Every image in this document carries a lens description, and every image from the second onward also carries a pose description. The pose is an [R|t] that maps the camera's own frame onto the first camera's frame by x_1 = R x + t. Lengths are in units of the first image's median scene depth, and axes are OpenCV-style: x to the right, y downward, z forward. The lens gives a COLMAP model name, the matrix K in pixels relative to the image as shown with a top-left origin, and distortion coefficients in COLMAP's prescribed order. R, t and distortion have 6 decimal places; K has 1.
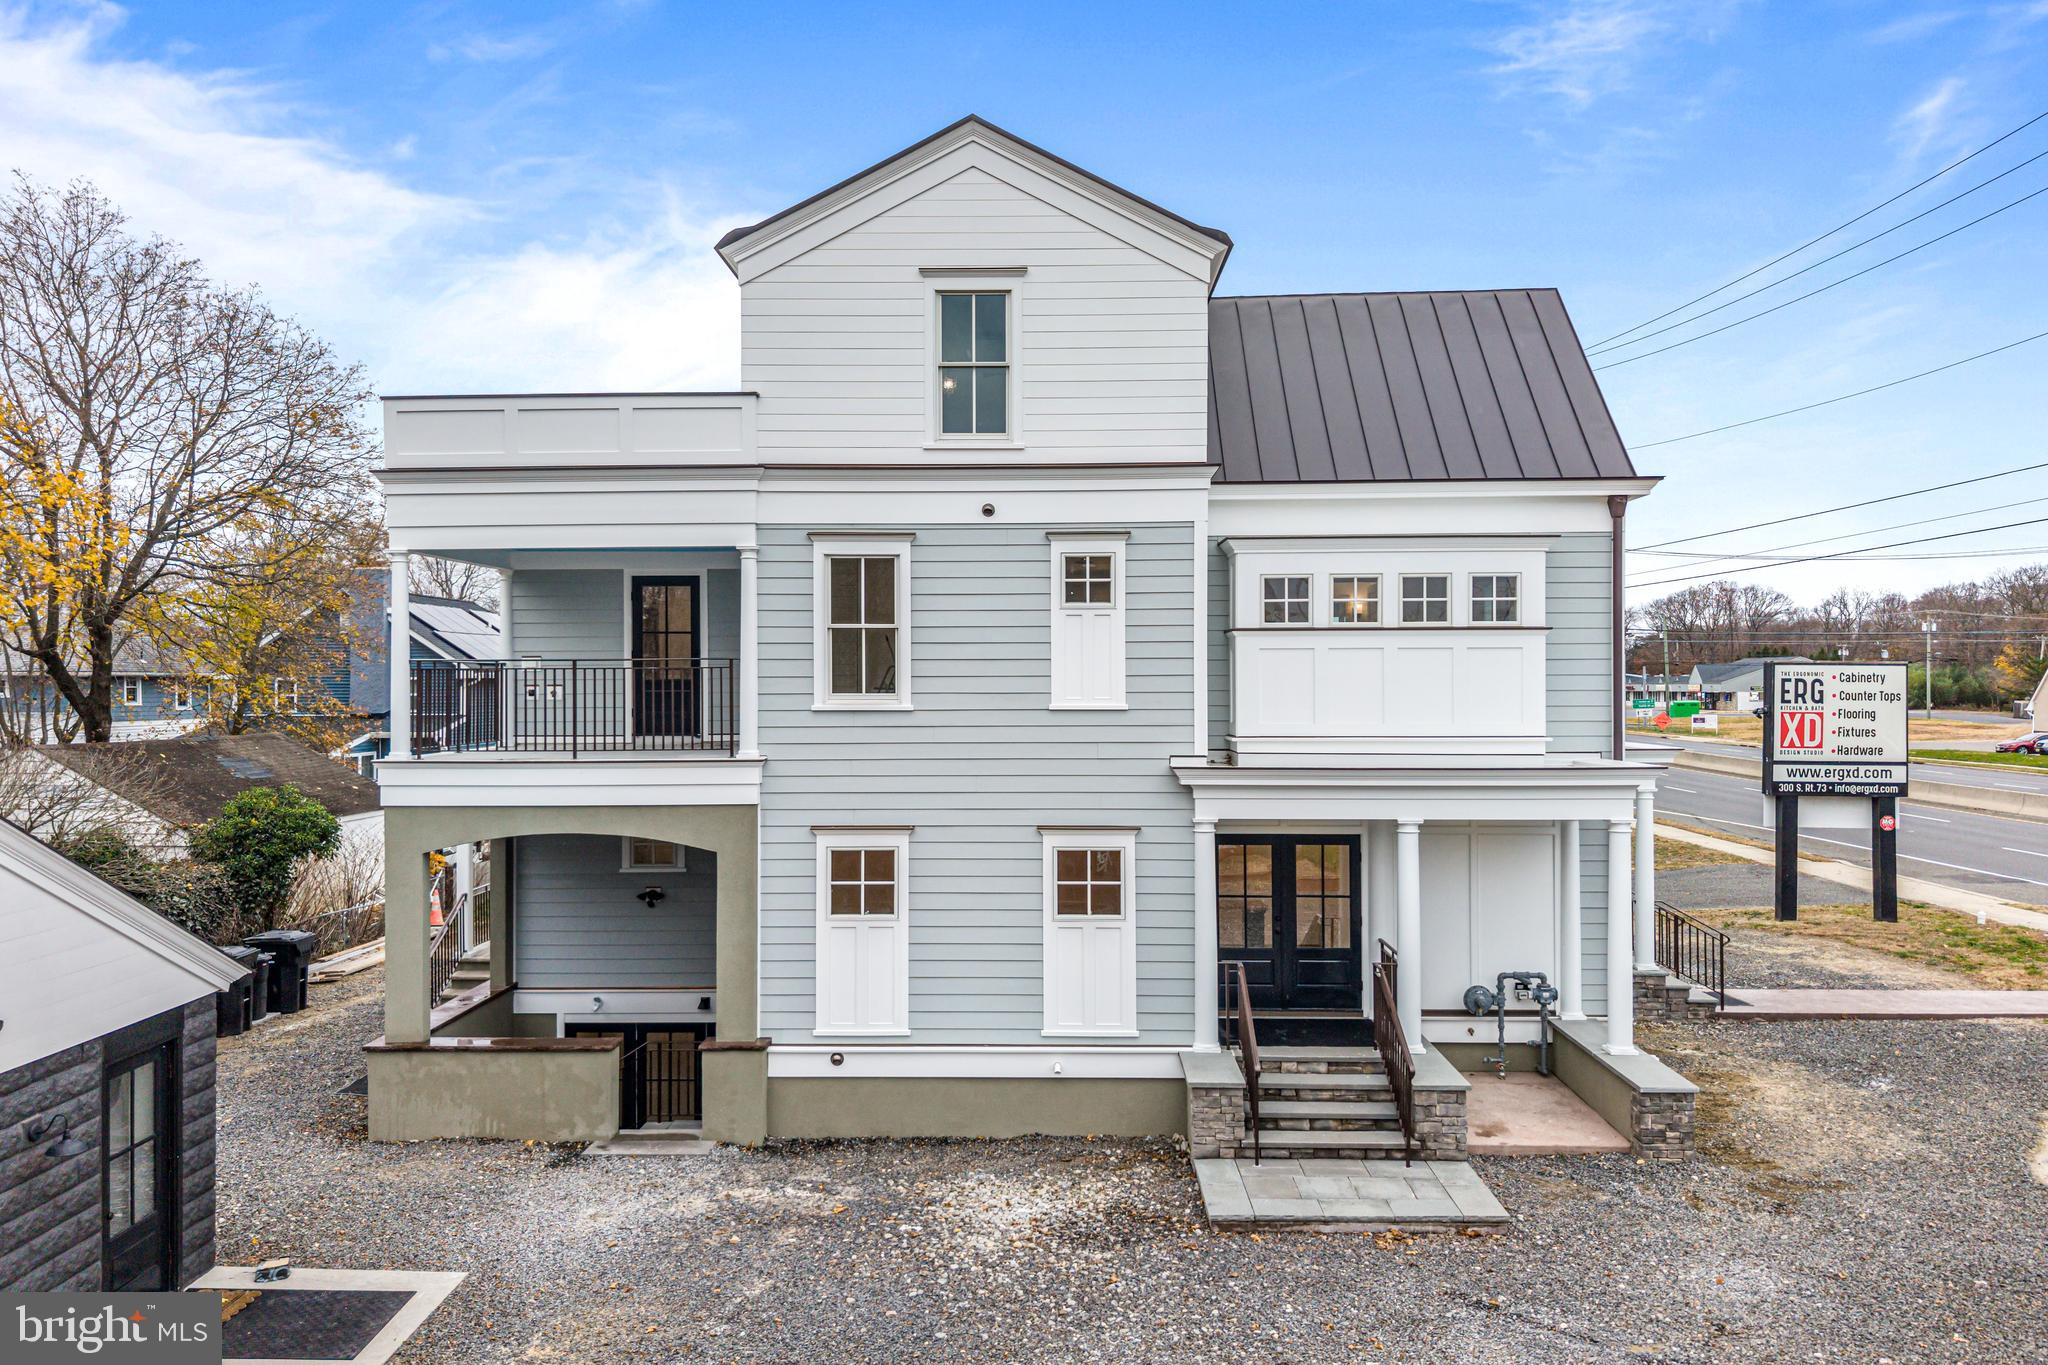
lens RADIAL K [[1479.0, 0, 1024.0], [0, 1479.0, 682.5], [0, 0, 1]] dist [0.127662, -0.237613]
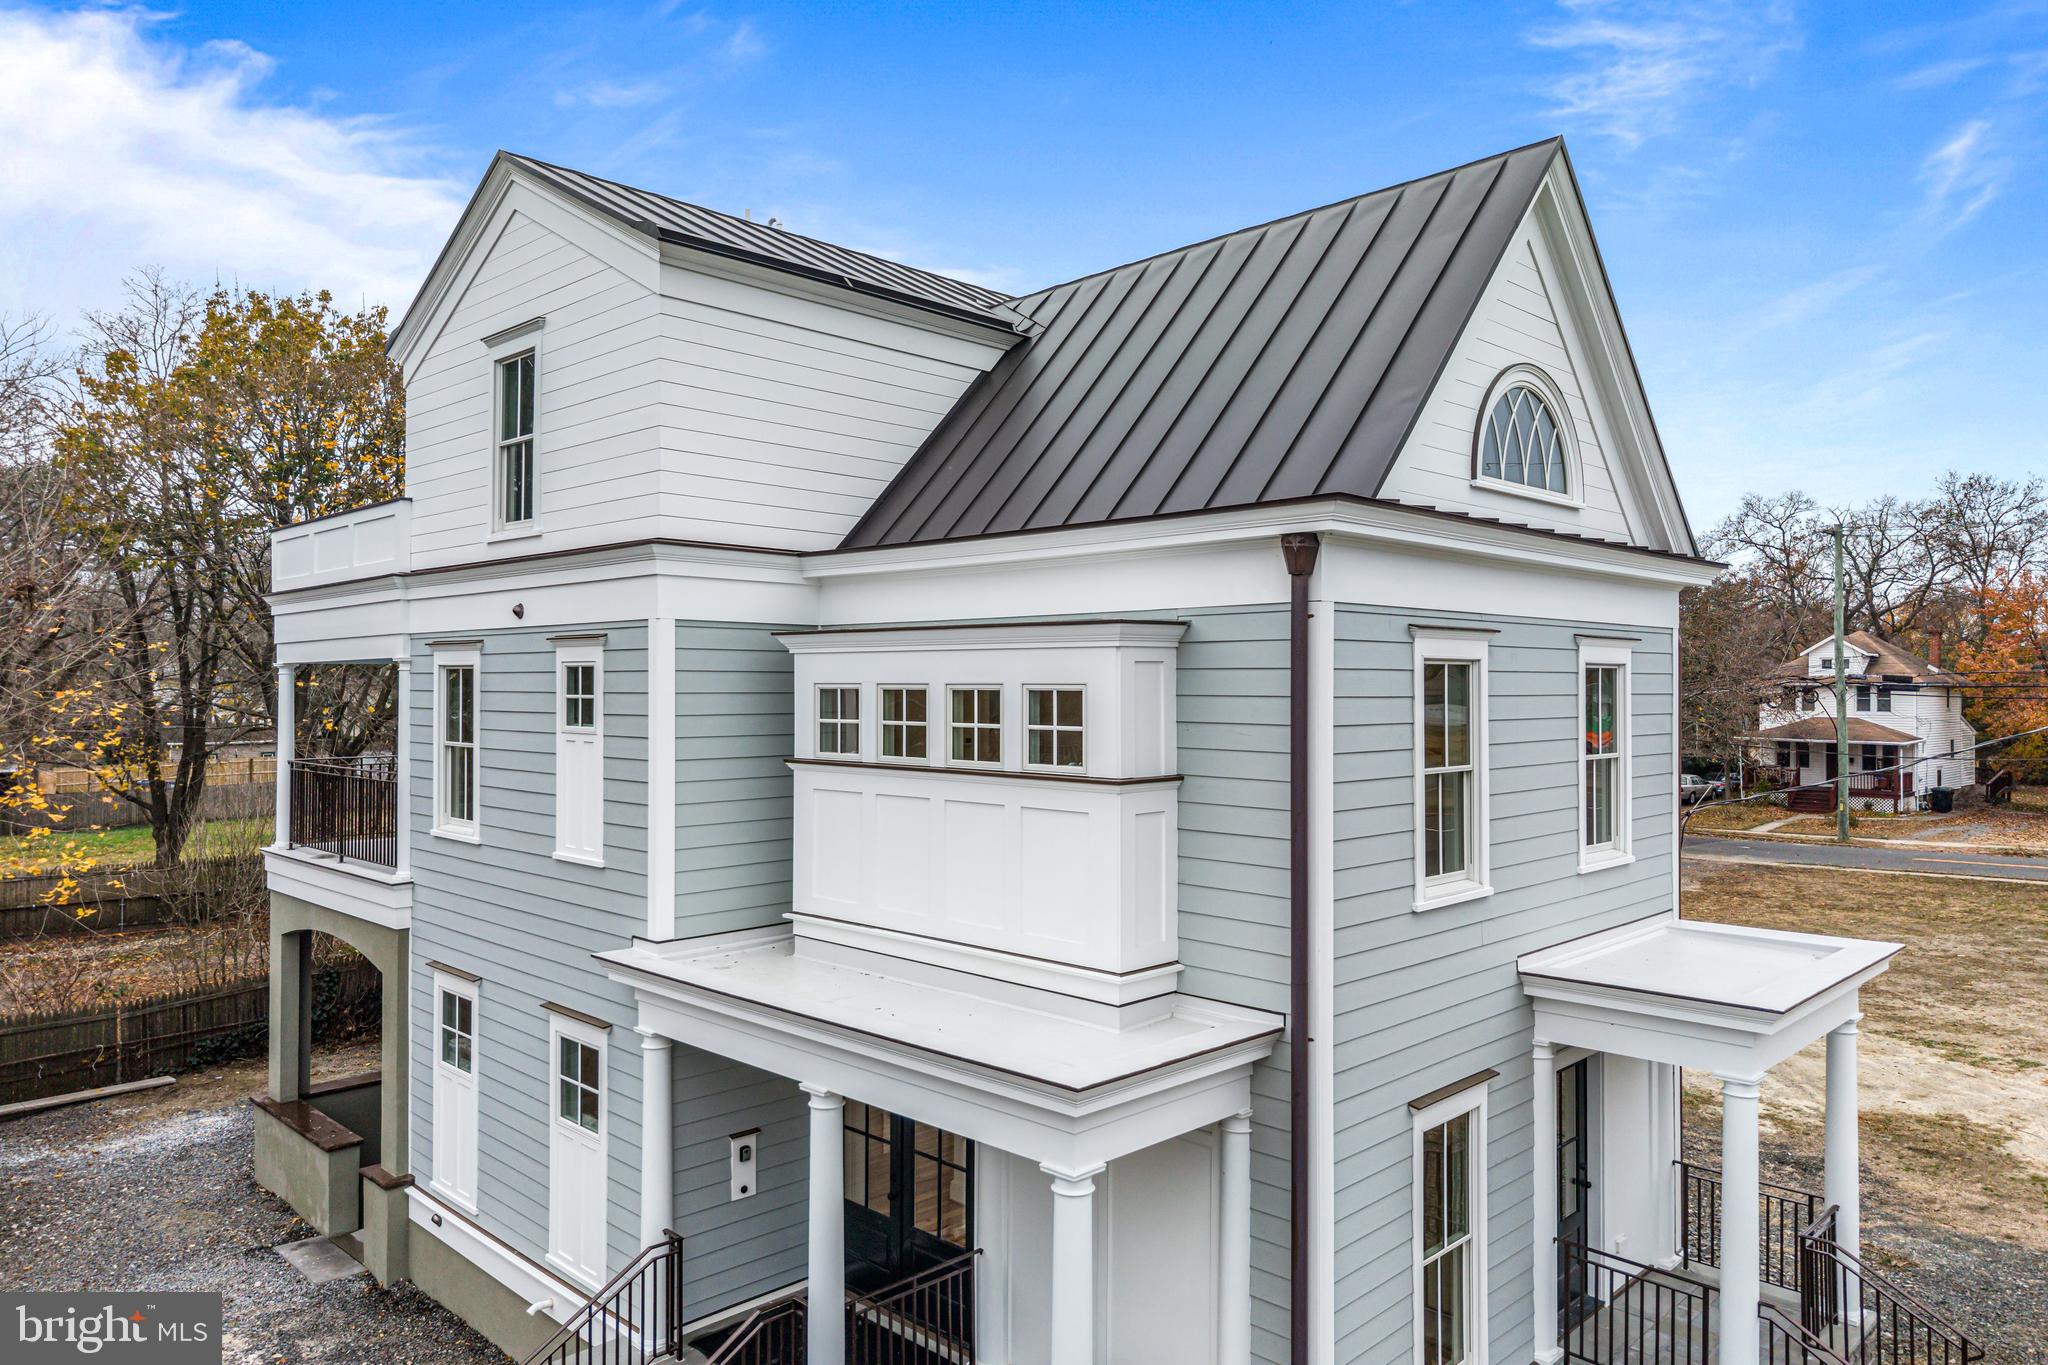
lens RADIAL K [[1387.3, 0, 1031.0], [0, 1387.3, 670.6], [0, 0, 1]] dist [0.004700, -0.004468]
pose [[0.725848, -0.001690, -0.687853, 0.719416], [-0.003323, 0.999977, -0.005963, -0.079285], [0.687847, 0.006614, 0.725826, 0.629138]]
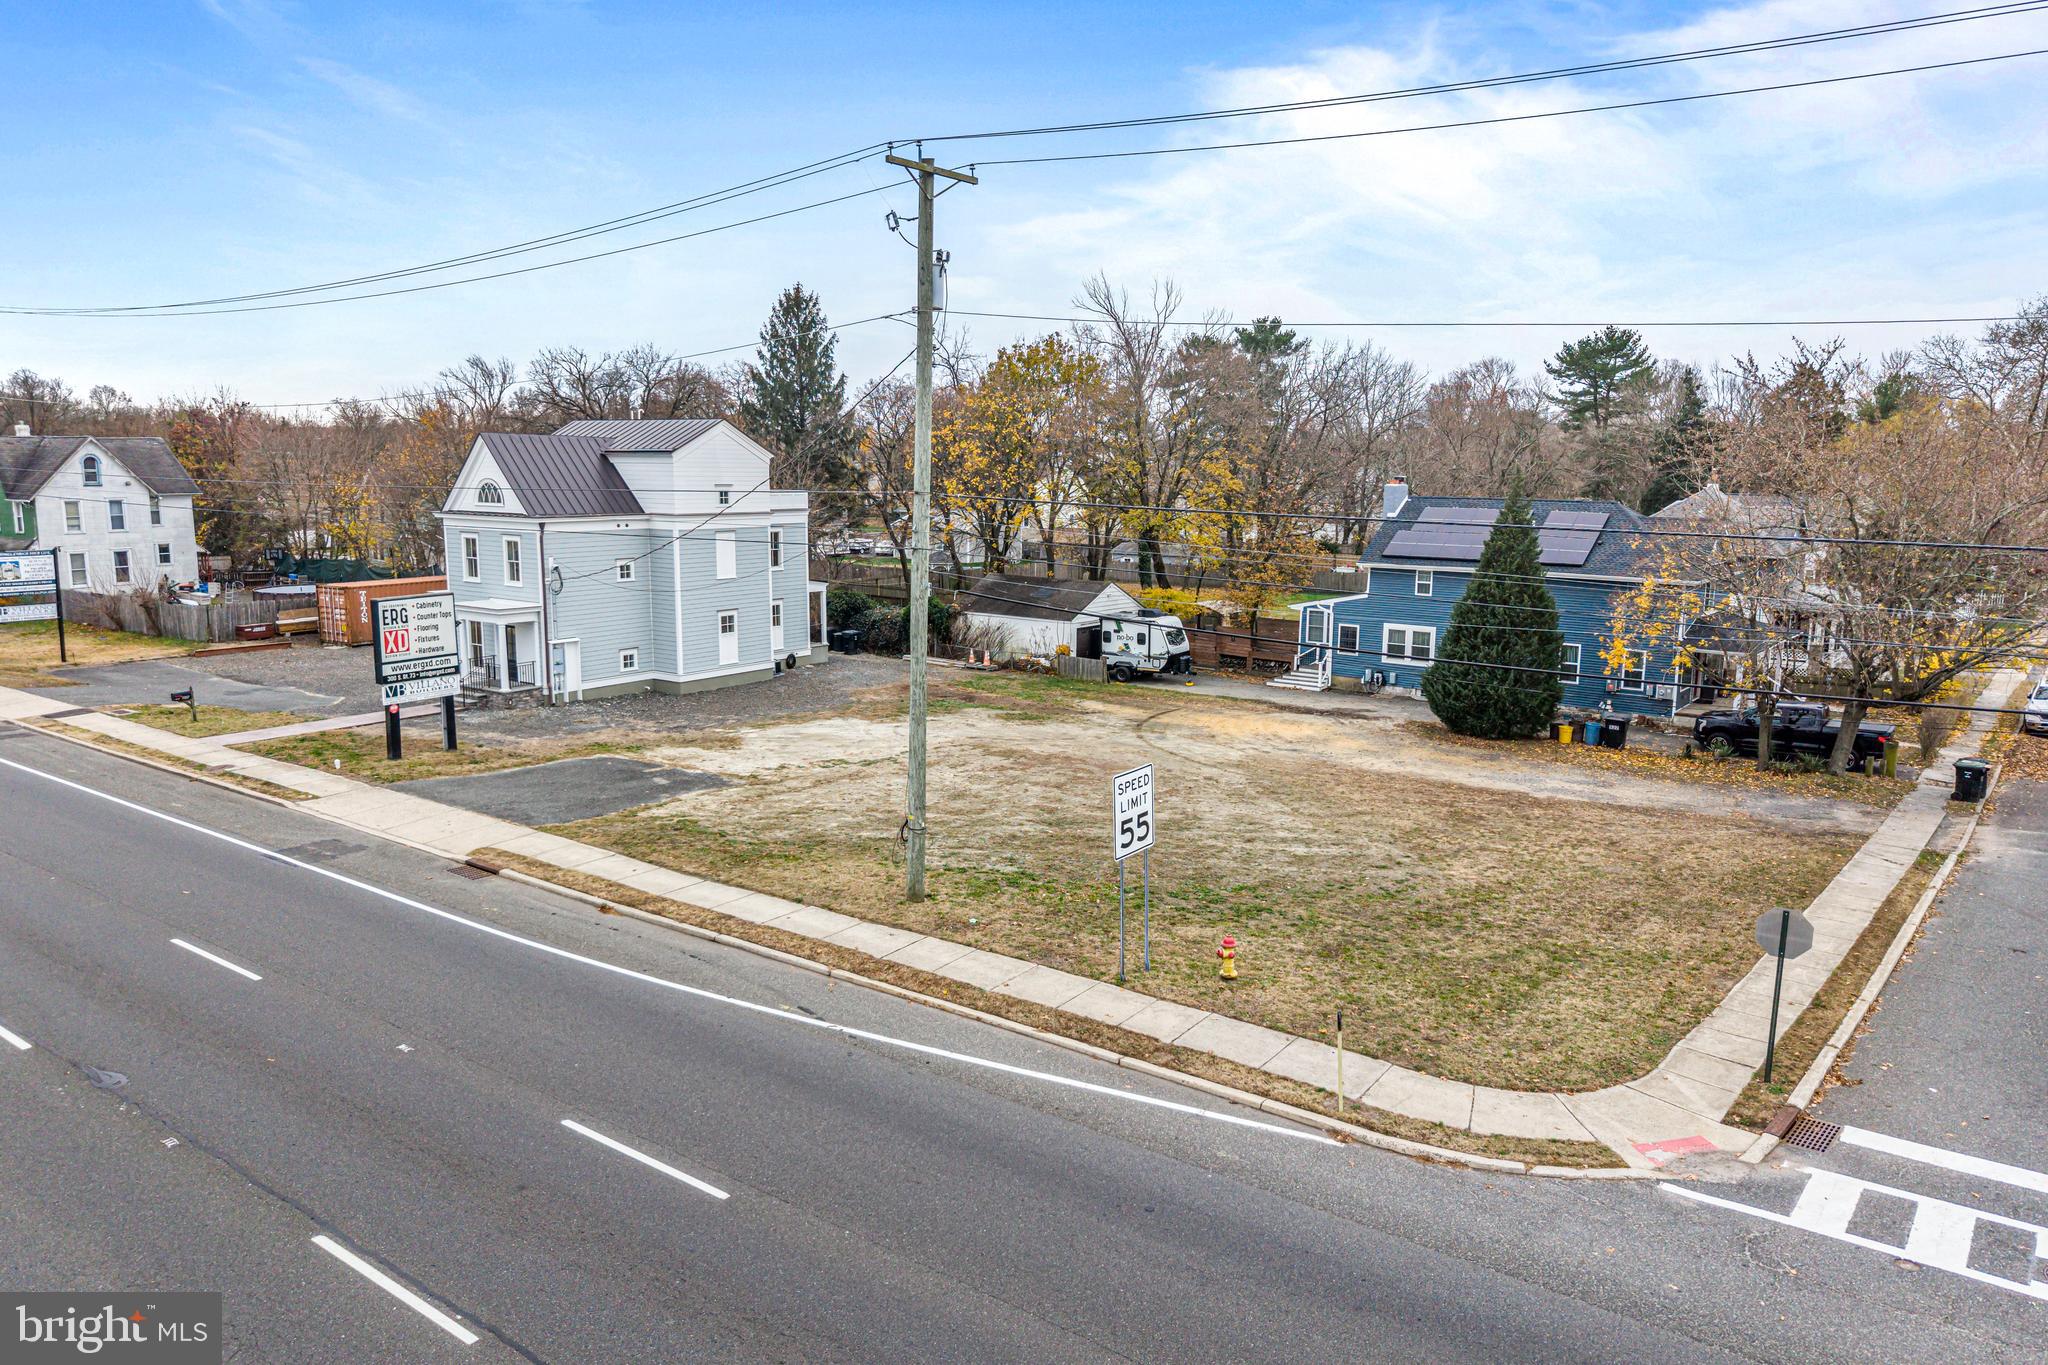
lens RADIAL K [[1382.2, 0, 1010.6], [0, 1382.2, 709.2], [0, 0, 1]] dist [0.071787, -0.086452]
pose [[-0.569151, 0.144371, -0.809459, 2.448000], [-0.005793, 0.983736, 0.179528, -0.289571], [0.822213, 0.106868, -0.559058, 4.139987]]
